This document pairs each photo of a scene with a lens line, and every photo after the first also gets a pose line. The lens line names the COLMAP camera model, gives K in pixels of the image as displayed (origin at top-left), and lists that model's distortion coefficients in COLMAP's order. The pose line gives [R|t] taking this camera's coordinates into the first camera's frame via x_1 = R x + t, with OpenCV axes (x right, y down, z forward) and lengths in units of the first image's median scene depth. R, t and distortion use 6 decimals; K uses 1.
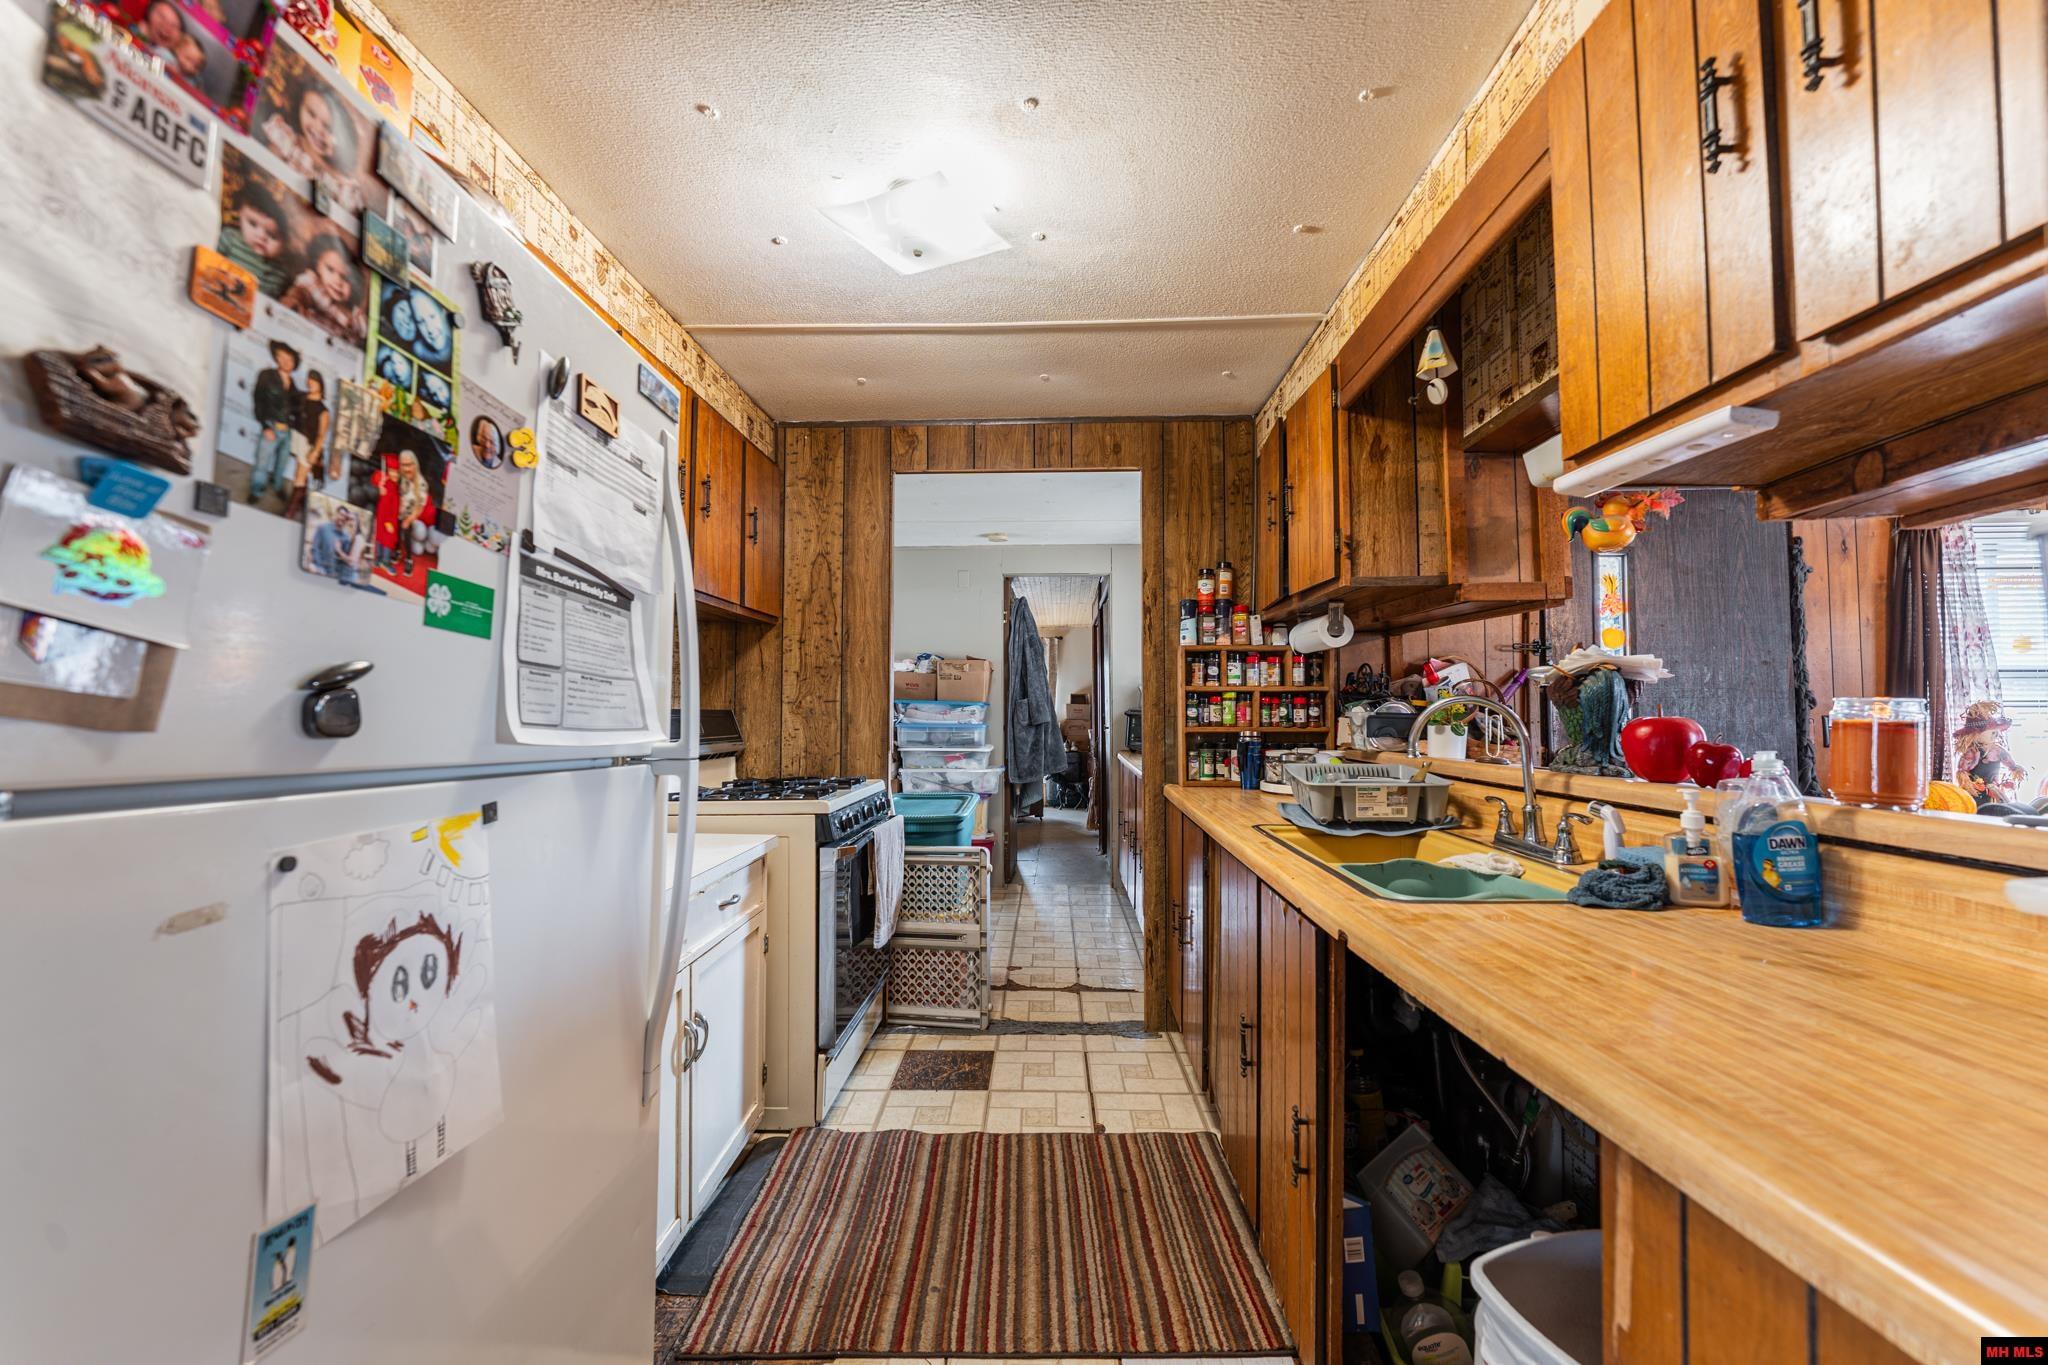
lens RADIAL K [[820.7, 0, 1033.2], [0, 820.7, 684.9], [0, 0, 1]] dist [-0.001363, -0.000350]
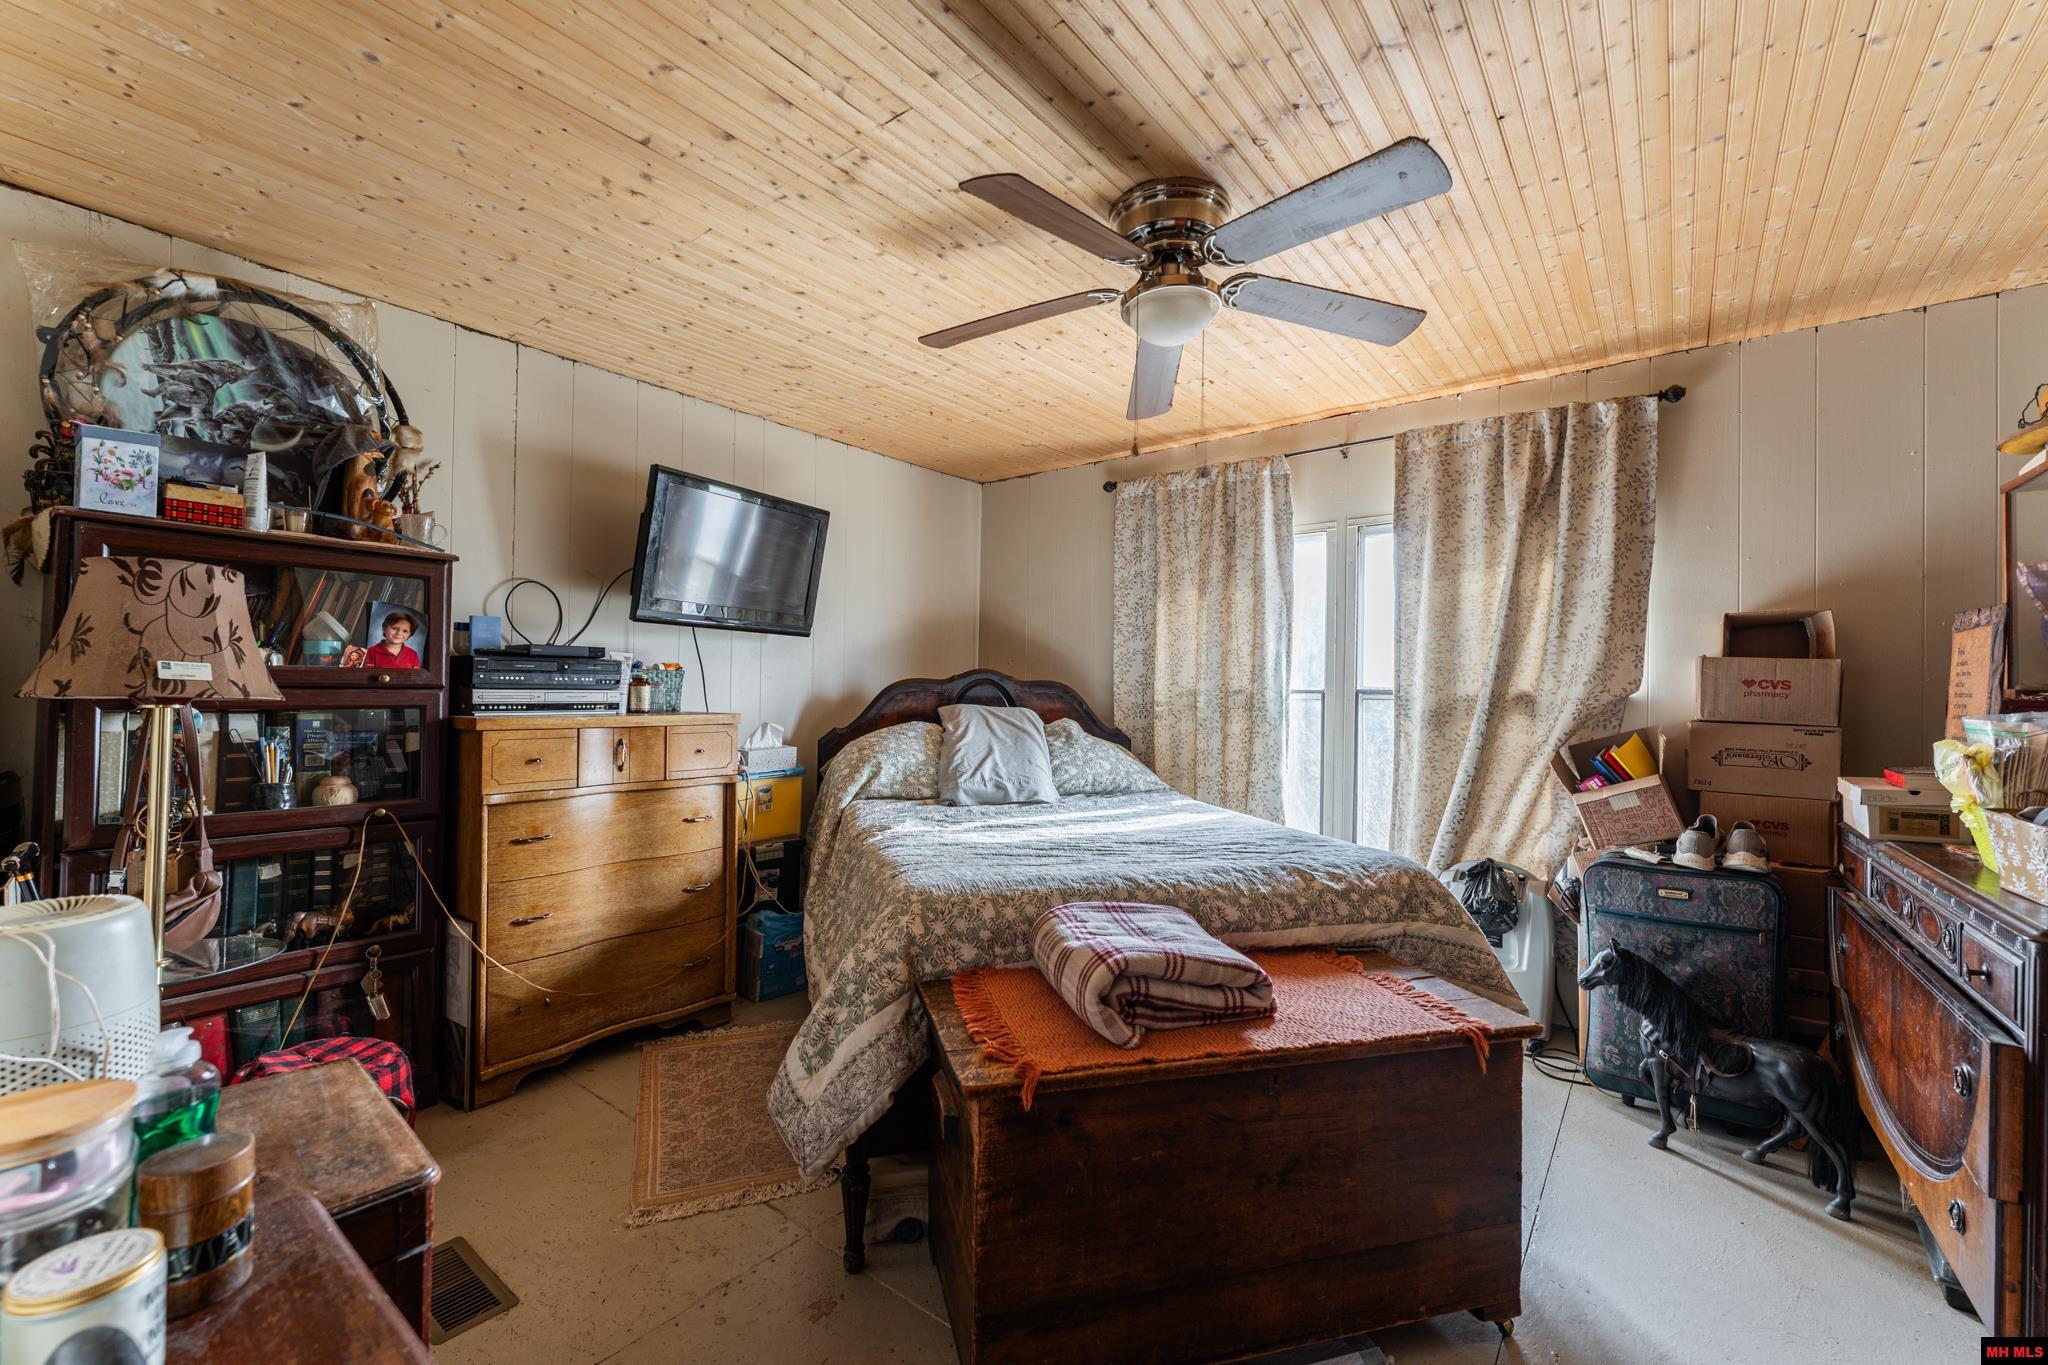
lens RADIAL K [[820.7, 0, 1038.2], [0, 820.7, 689.5], [0, 0, 1]] dist [-0.001363, -0.000350]
pose [[0.804747, 0.008588, -0.593555, 0.096628], [0.007358, 0.999674, 0.024440, 0.090263], [0.593572, -0.024036, 0.804422, 2.483361]]
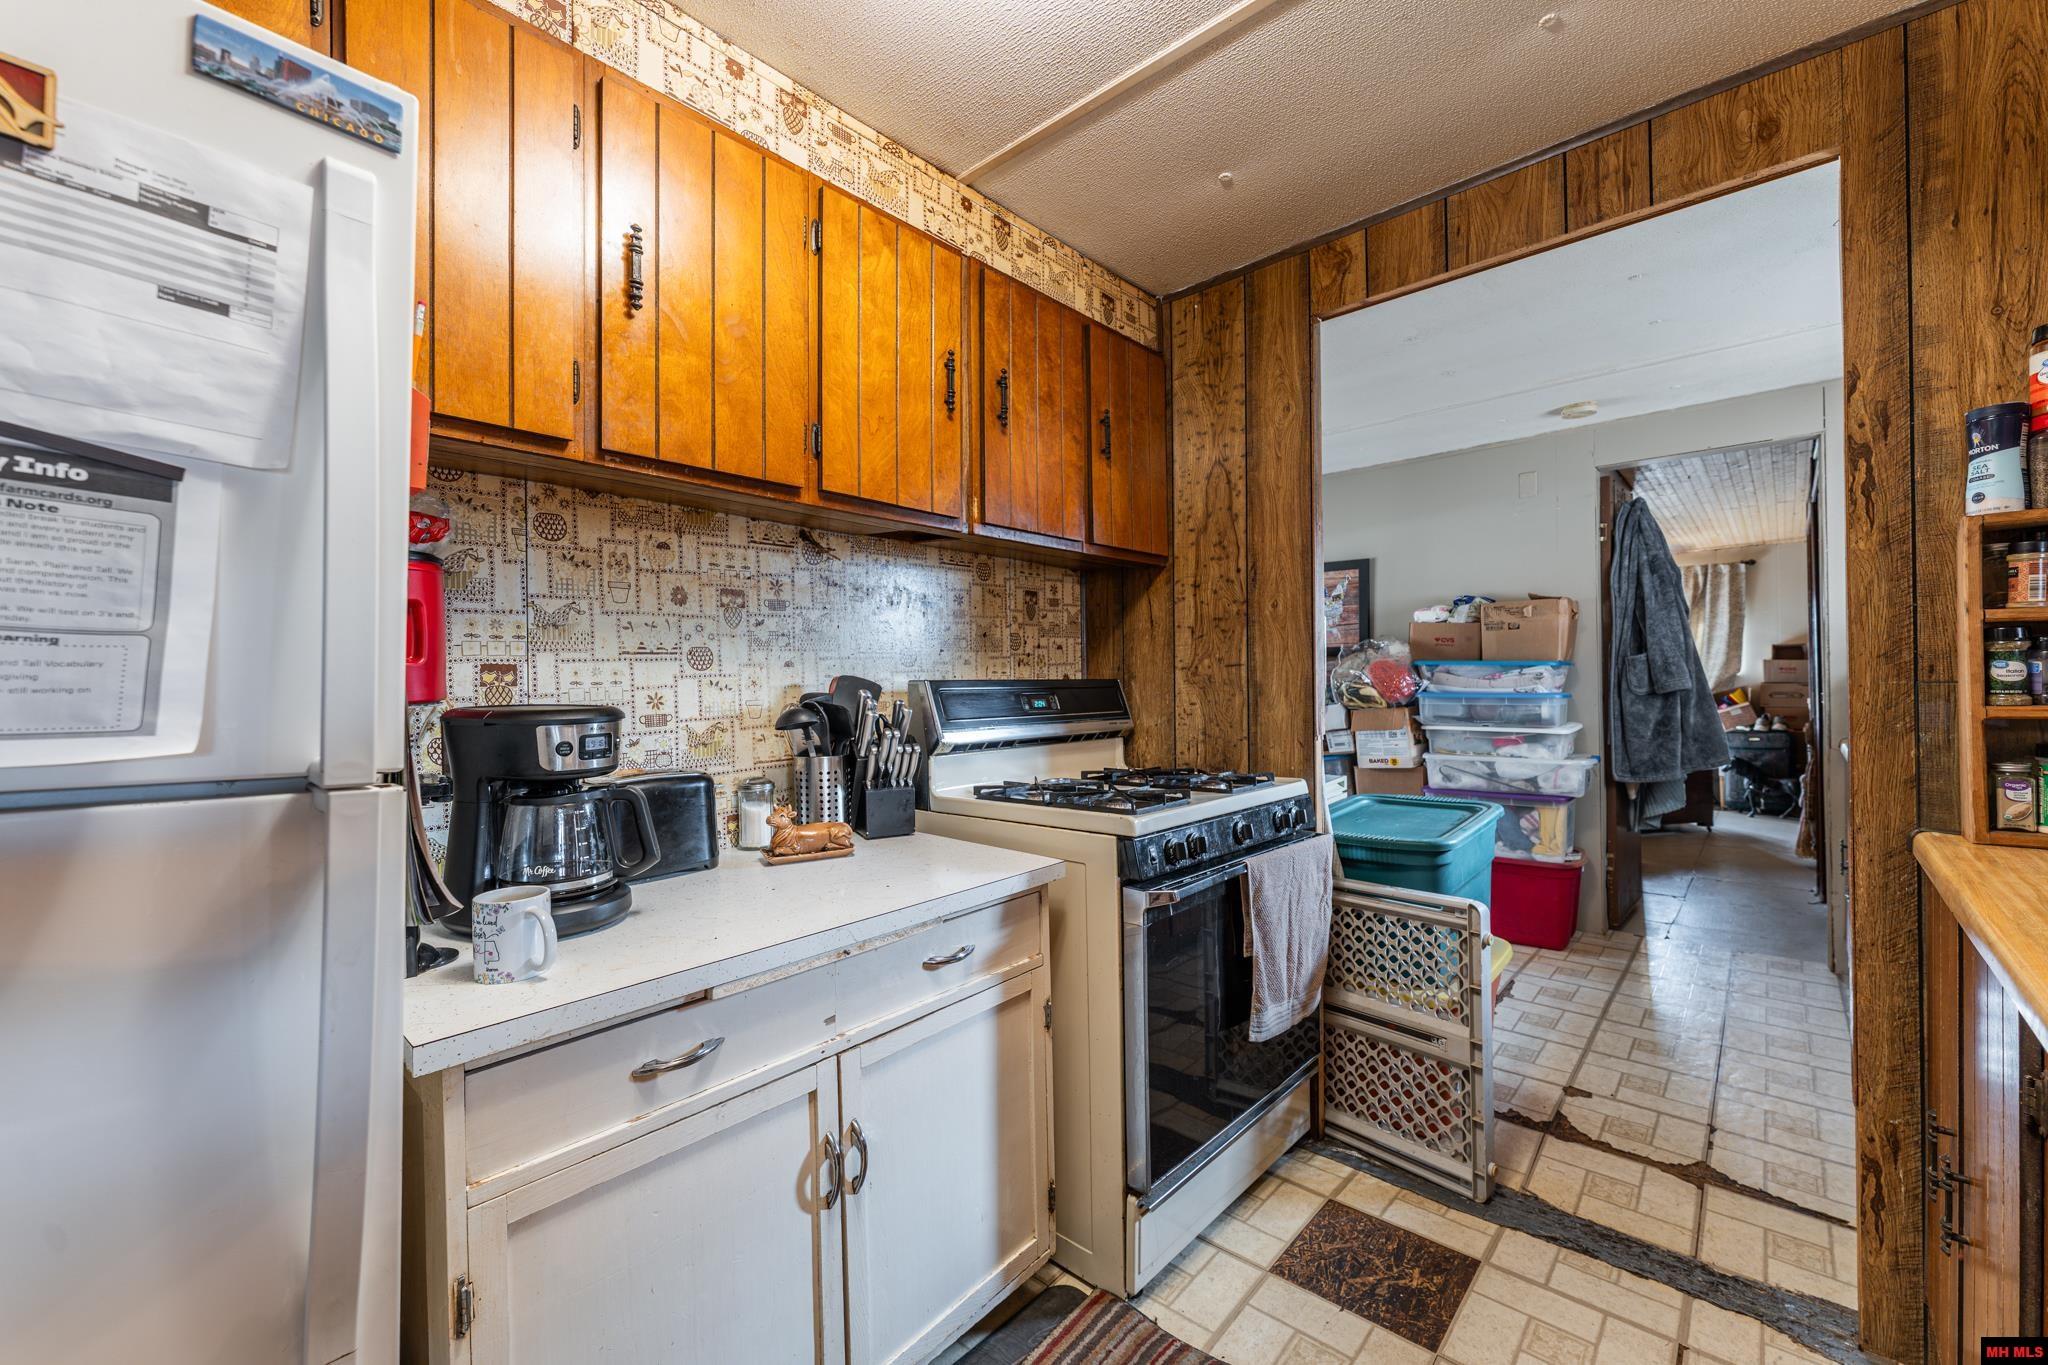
lens RADIAL K [[820.7, 0, 1018.8], [0, 820.7, 681.5], [0, 0, 1]] dist [-0.001363, -0.000350]
pose [[0.752278, -0.010557, -0.658761, 0.084583], [0.035265, 0.999083, 0.024261, 0.010203], [0.657901, -0.041482, 0.751961, 0.334223]]
